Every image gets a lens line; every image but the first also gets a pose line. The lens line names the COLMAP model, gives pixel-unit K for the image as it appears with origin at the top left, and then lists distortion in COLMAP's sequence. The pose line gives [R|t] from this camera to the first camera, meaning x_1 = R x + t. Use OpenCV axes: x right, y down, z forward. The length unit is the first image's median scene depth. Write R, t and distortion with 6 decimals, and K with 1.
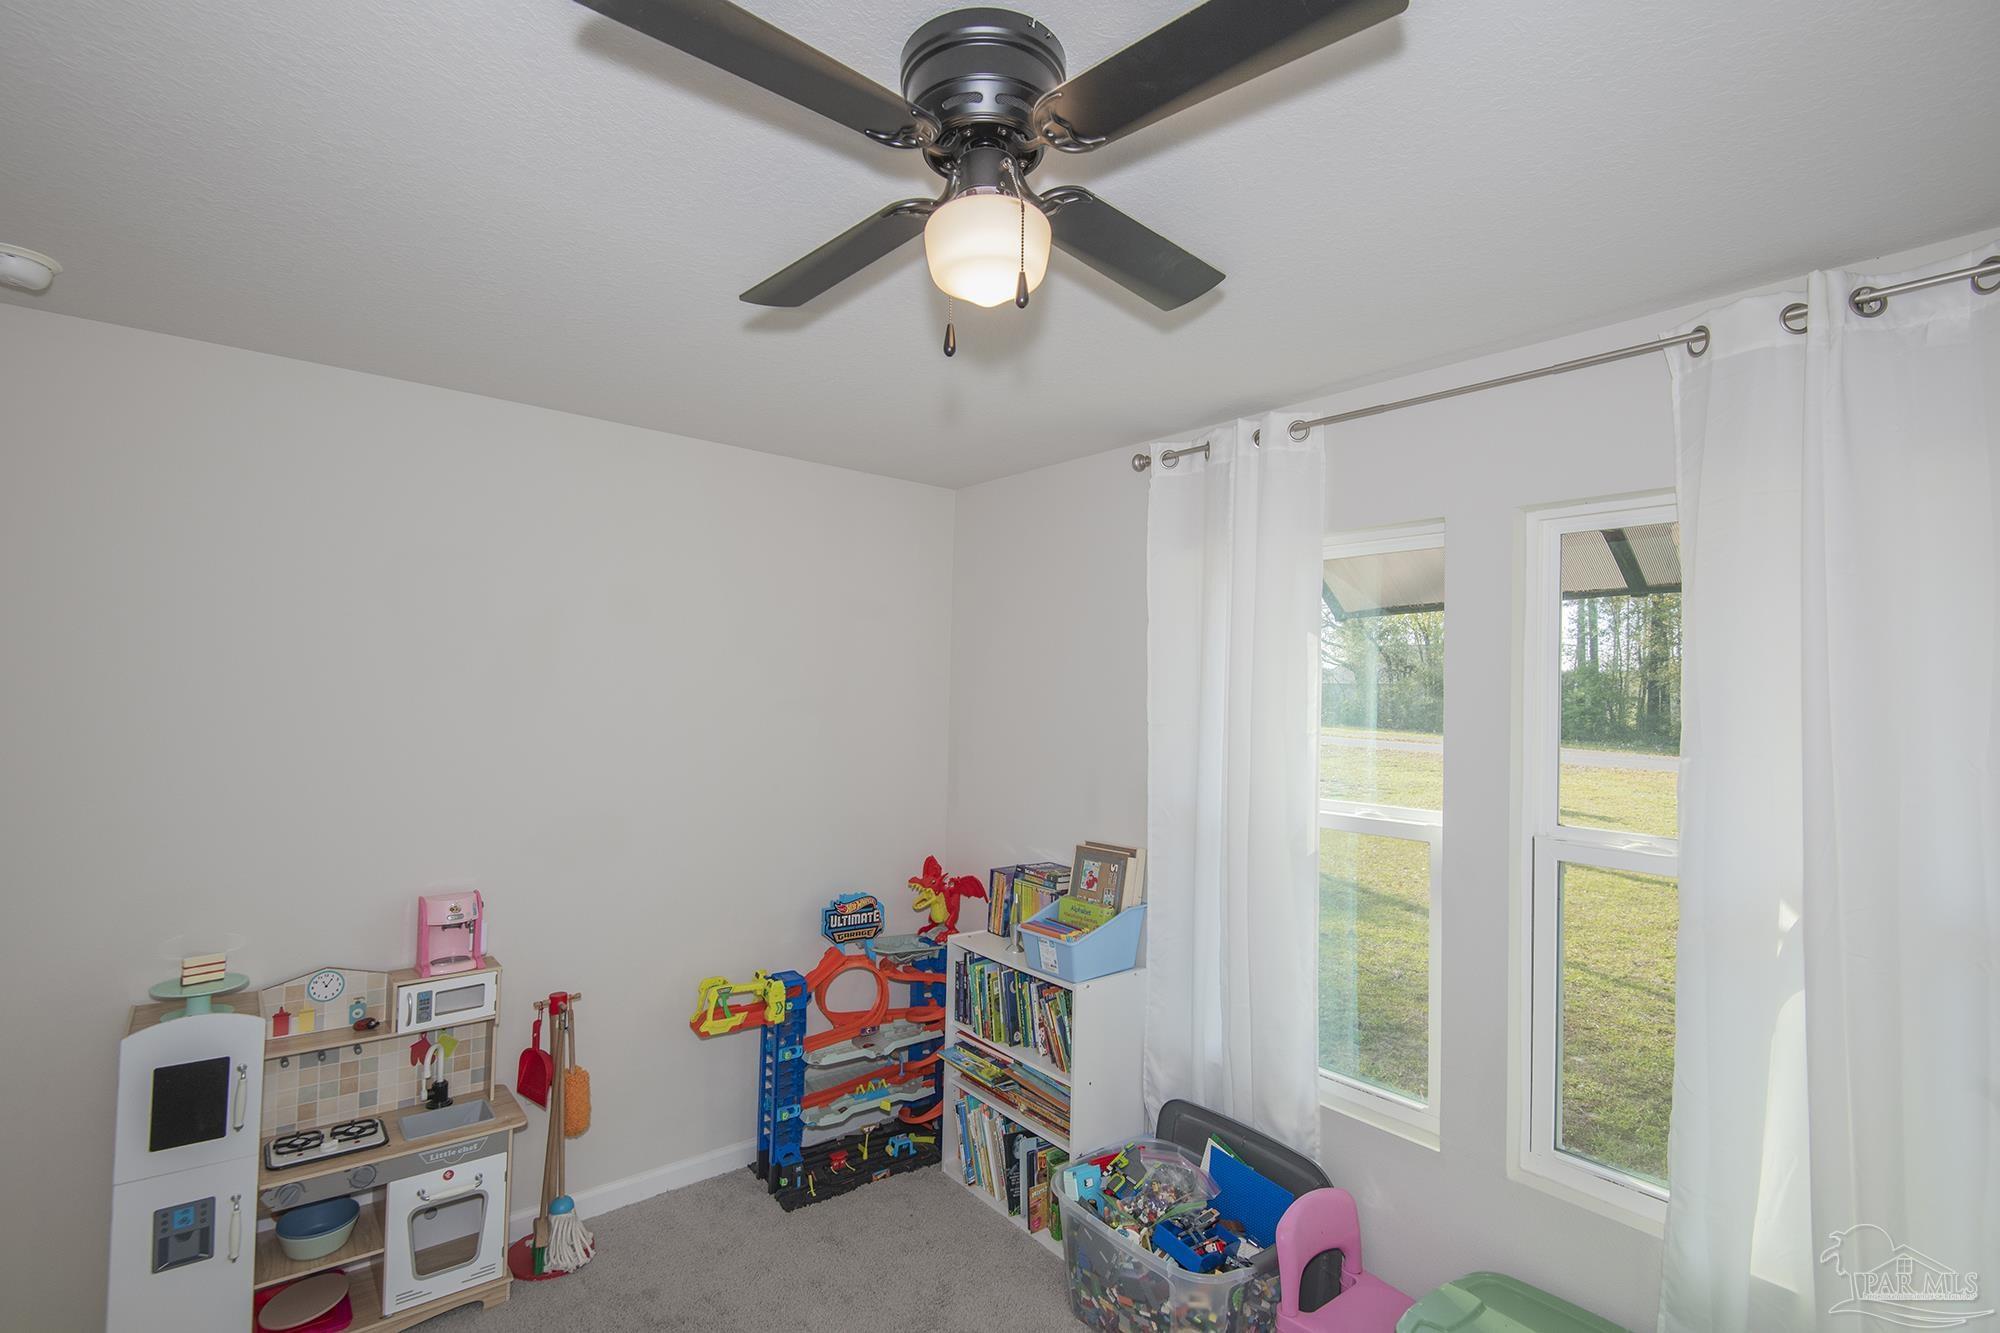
lens RADIAL K [[906.5, 0, 991.7], [0, 906.5, 656.7], [0, 0, 1]] dist [0.026056, -0.015602]
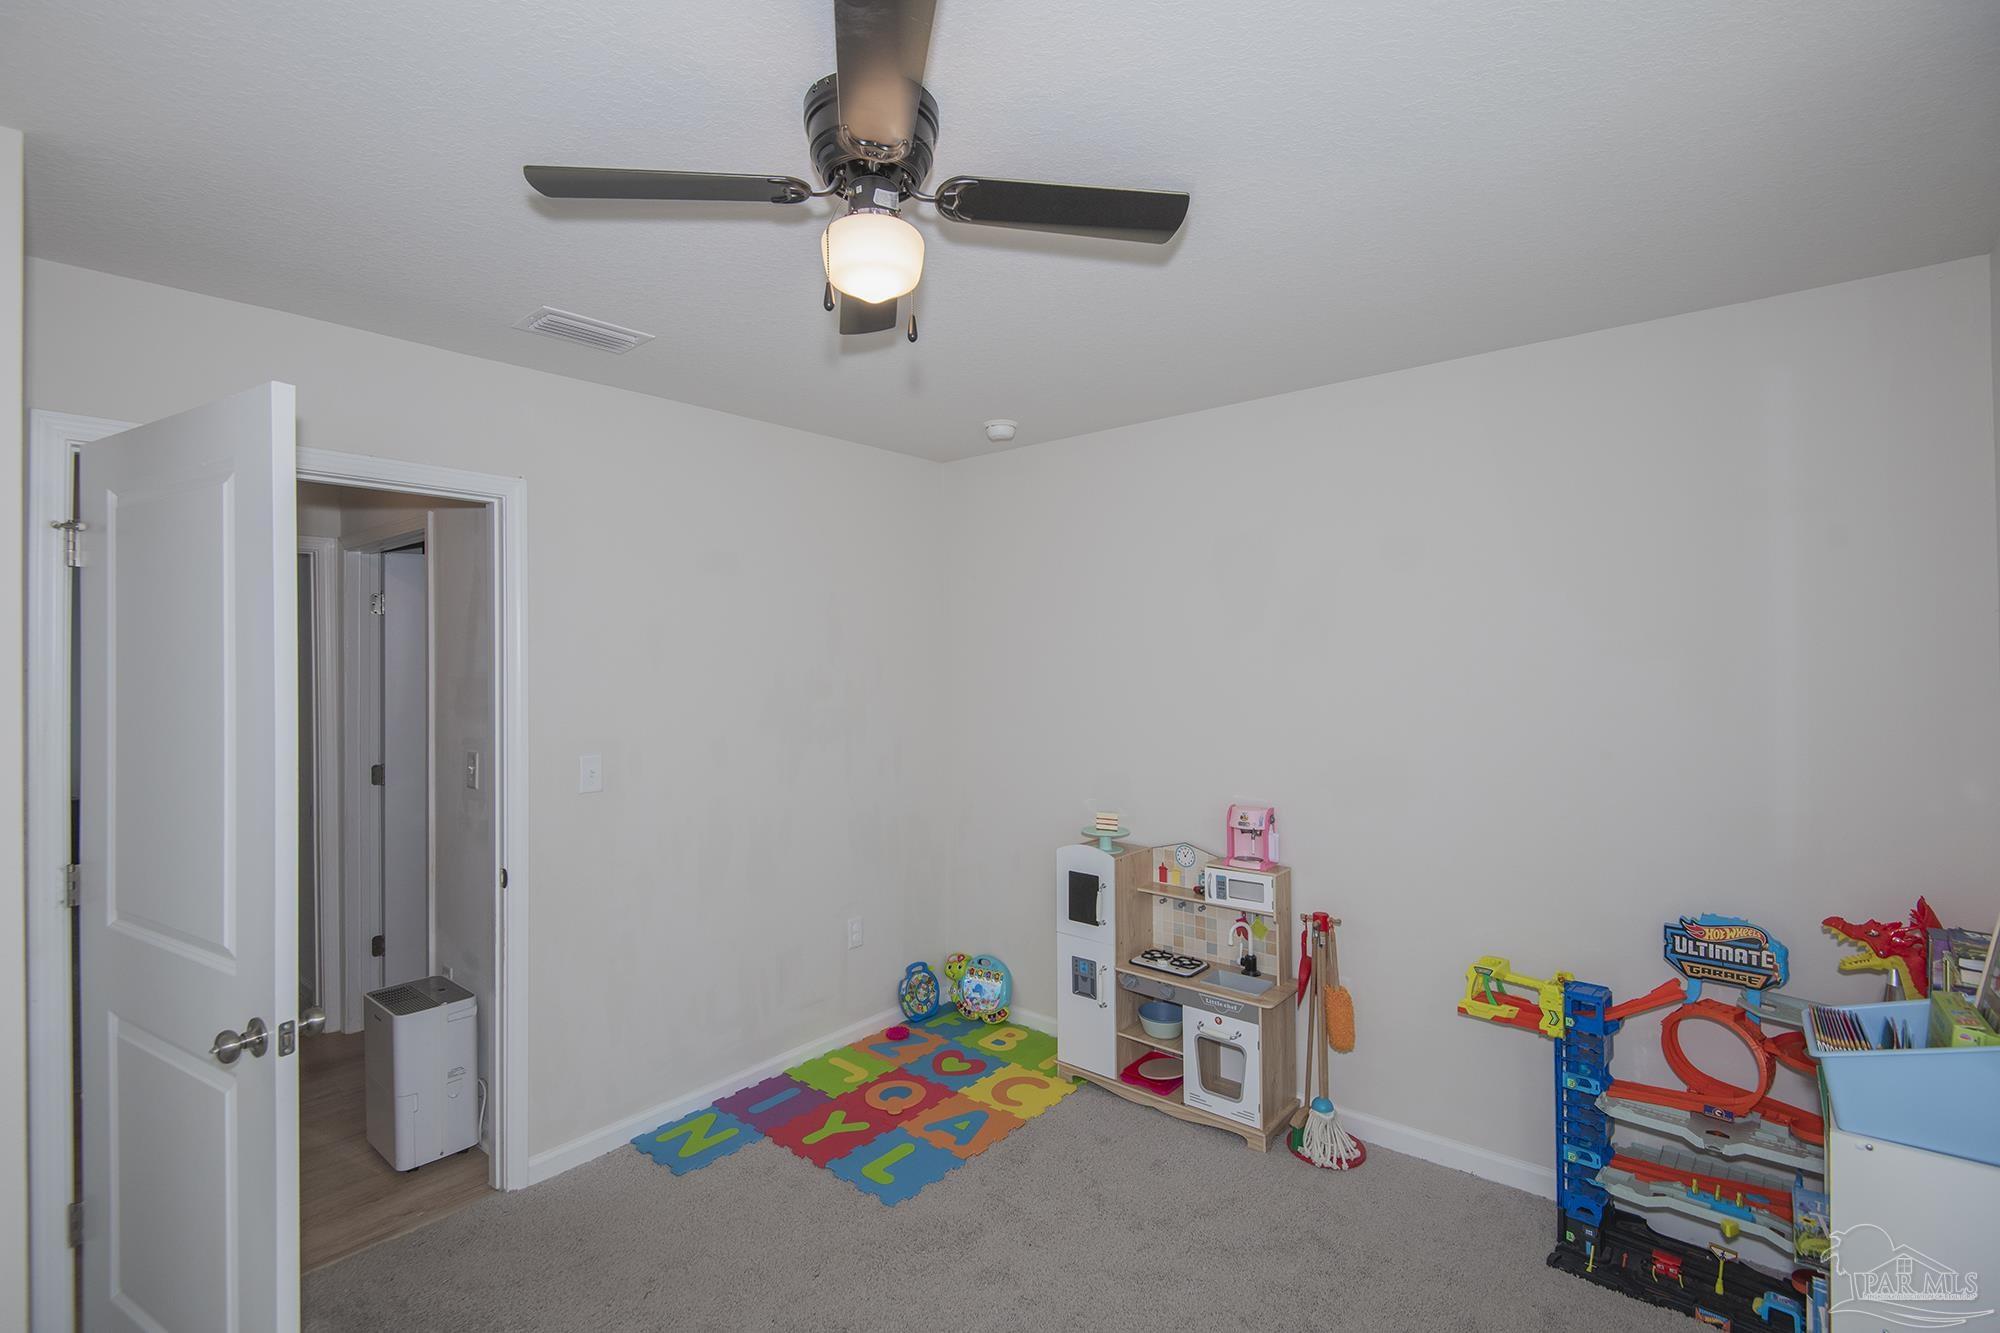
lens RADIAL K [[906.5, 0, 991.7], [0, 906.5, 656.7], [0, 0, 1]] dist [0.026056, -0.015602]
pose [[0.222167, -0.028278, -0.974598, 0.530128], [0.042683, 0.998903, -0.019254, 0.067375], [0.974074, -0.037321, 0.223130, 0.394459]]
